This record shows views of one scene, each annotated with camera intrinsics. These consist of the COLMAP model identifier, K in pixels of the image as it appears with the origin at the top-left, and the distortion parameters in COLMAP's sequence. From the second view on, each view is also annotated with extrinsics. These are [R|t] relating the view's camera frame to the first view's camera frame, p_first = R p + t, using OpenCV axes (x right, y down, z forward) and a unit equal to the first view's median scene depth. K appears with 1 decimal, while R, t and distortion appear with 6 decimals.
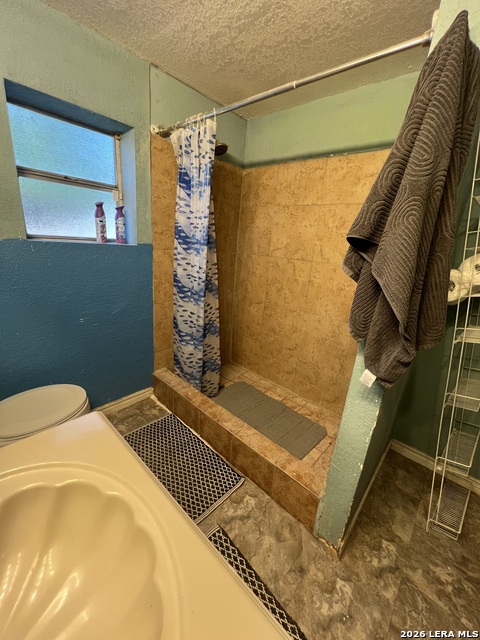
lens RADIAL K [[262.4, 0, 240.0], [0, 262.4, 320.0], [0, 0, 1]] dist [-0.002033, -0.000271]
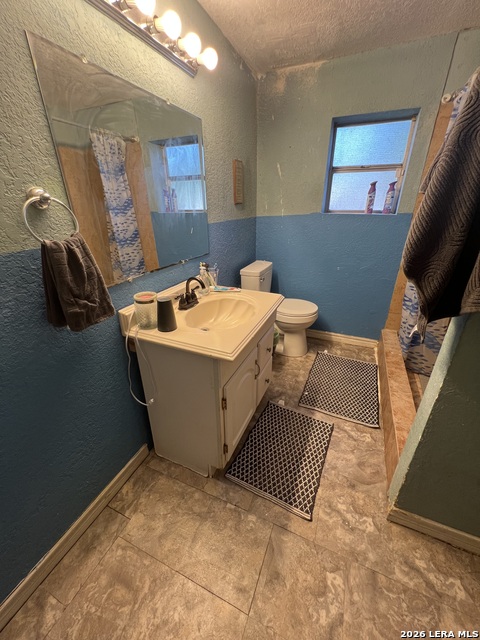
lens RADIAL K [[260.8, 0, 238.1], [0, 260.8, 328.8], [0, 0, 1]] dist [0.000209, 0.000083]
pose [[0.311442, 0.351676, -0.882795, 0.694897], [-0.251909, 0.926317, 0.280142, 0.050307], [0.916267, 0.135136, 0.377085, -0.042258]]
